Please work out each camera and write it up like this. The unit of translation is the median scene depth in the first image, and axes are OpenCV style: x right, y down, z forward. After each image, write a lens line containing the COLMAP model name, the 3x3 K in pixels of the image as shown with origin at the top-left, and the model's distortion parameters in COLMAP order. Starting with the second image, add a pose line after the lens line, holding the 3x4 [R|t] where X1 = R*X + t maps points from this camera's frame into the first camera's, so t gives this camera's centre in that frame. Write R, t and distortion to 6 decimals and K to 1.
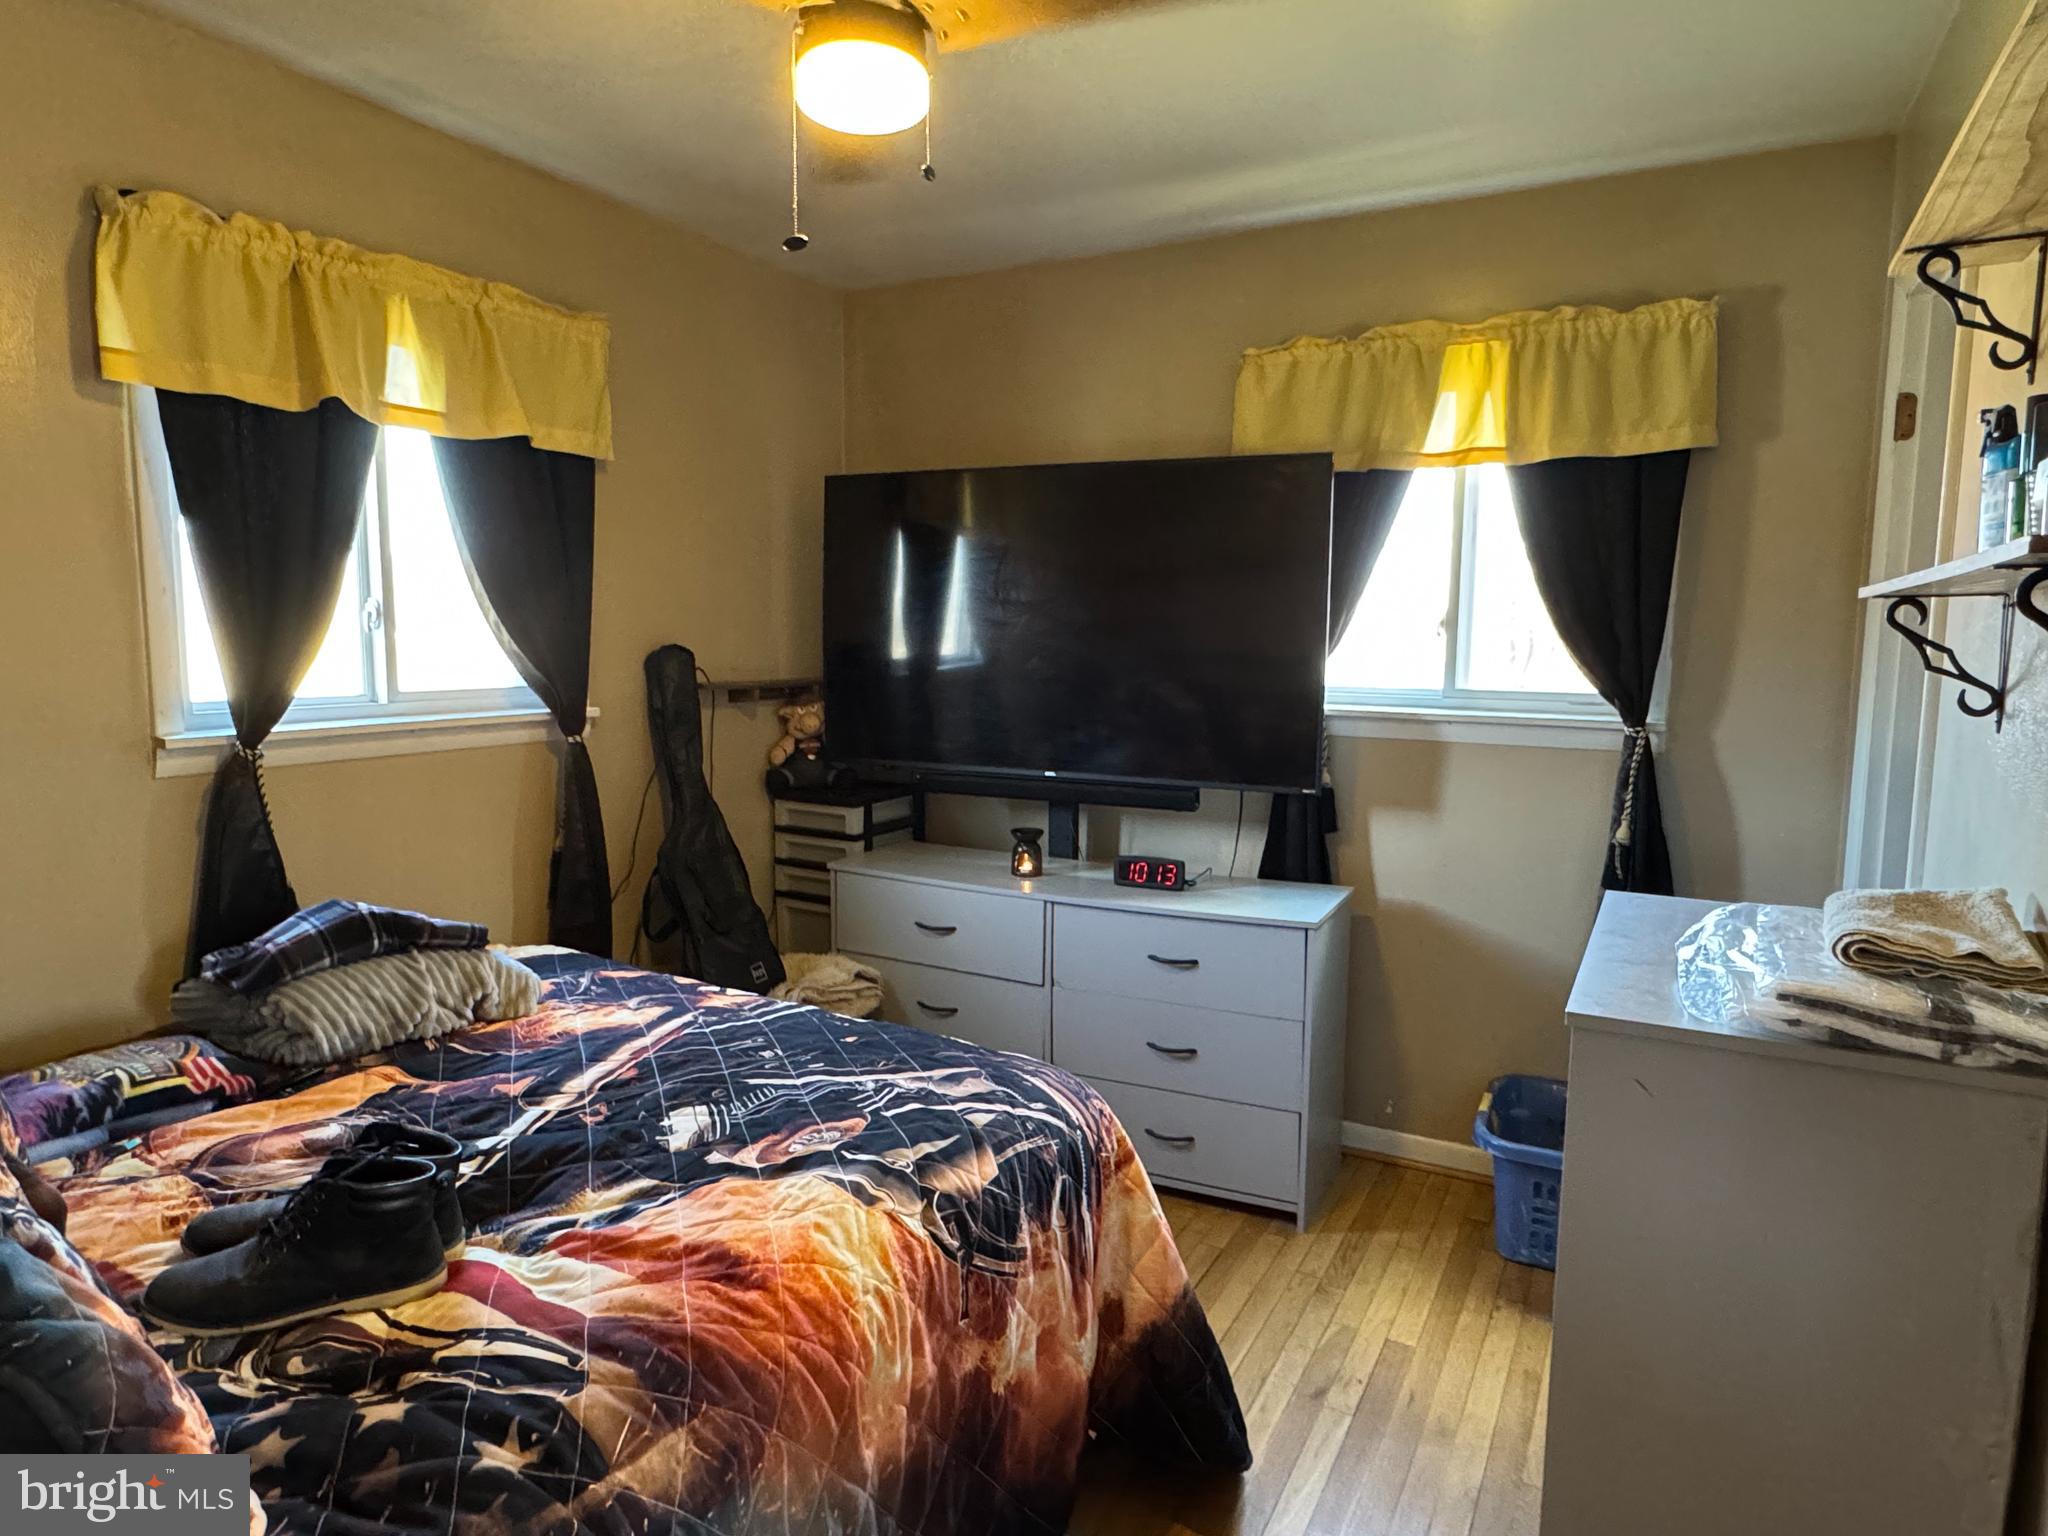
lens RADIAL K [[1216.3, 0, 1012.2], [0, 1216.3, 765.6], [0, 0, 1]] dist [0.000459, -0.000084]
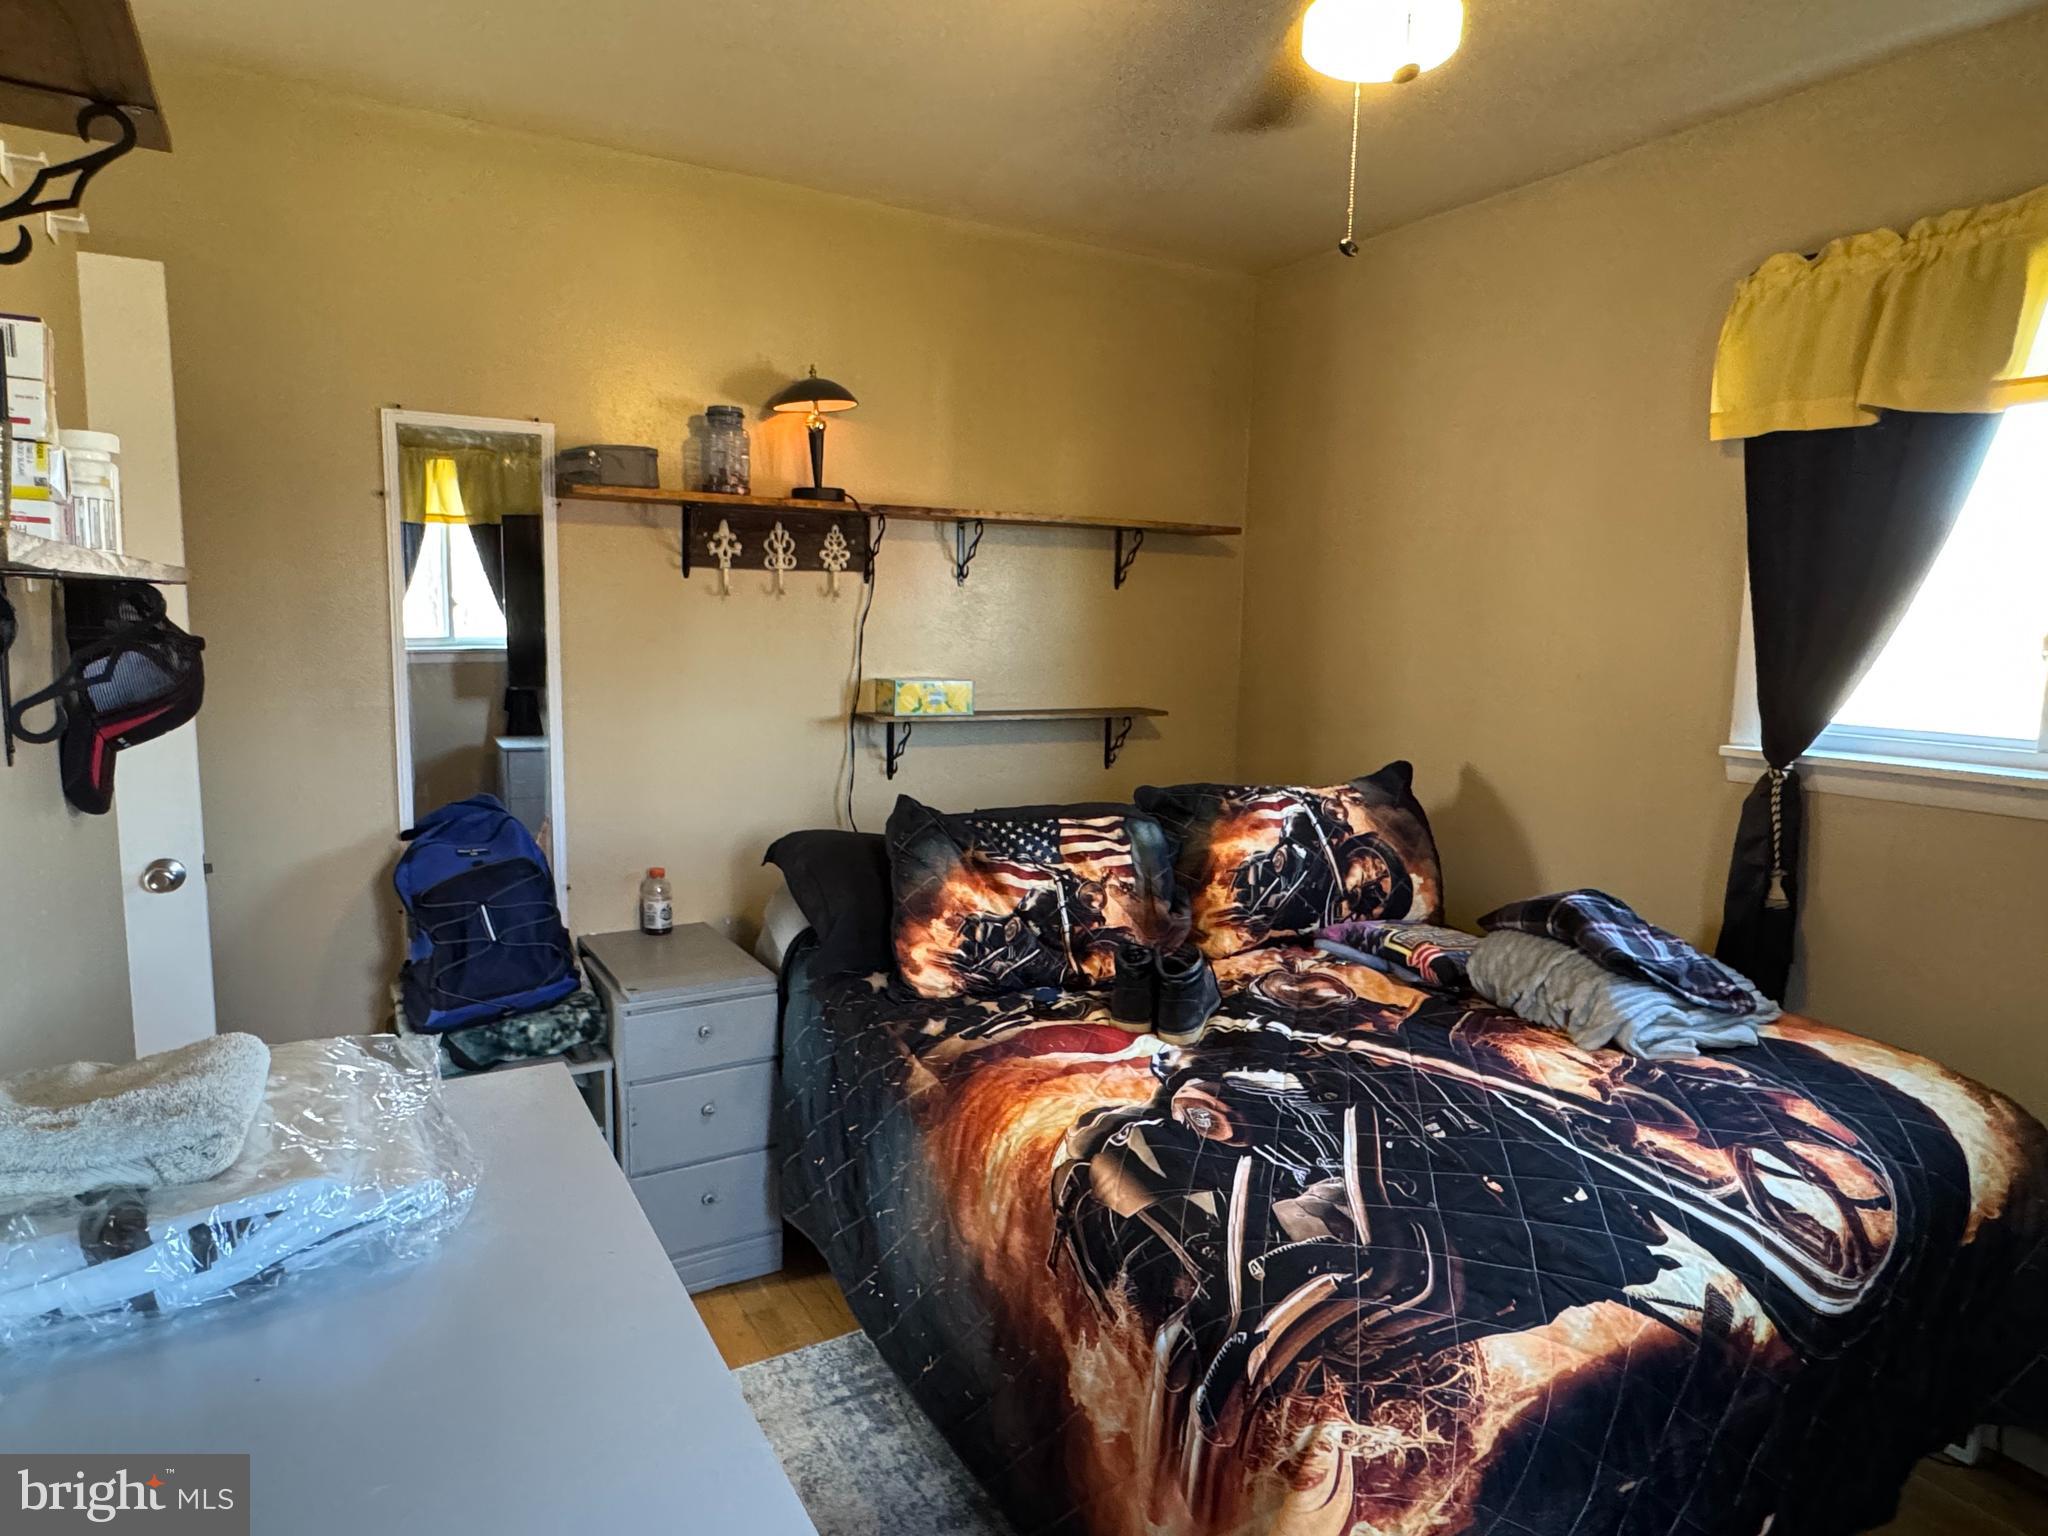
lens RADIAL K [[1216.3, 0, 1012.2], [0, 1216.3, 765.6], [0, 0, 1]] dist [0.000459, -0.000084]
pose [[-0.508428, 0.091610, -0.856218, 0.721875], [-0.122196, 0.976587, 0.177049, -0.146329], [0.852390, 0.194643, -0.485330, 1.171312]]
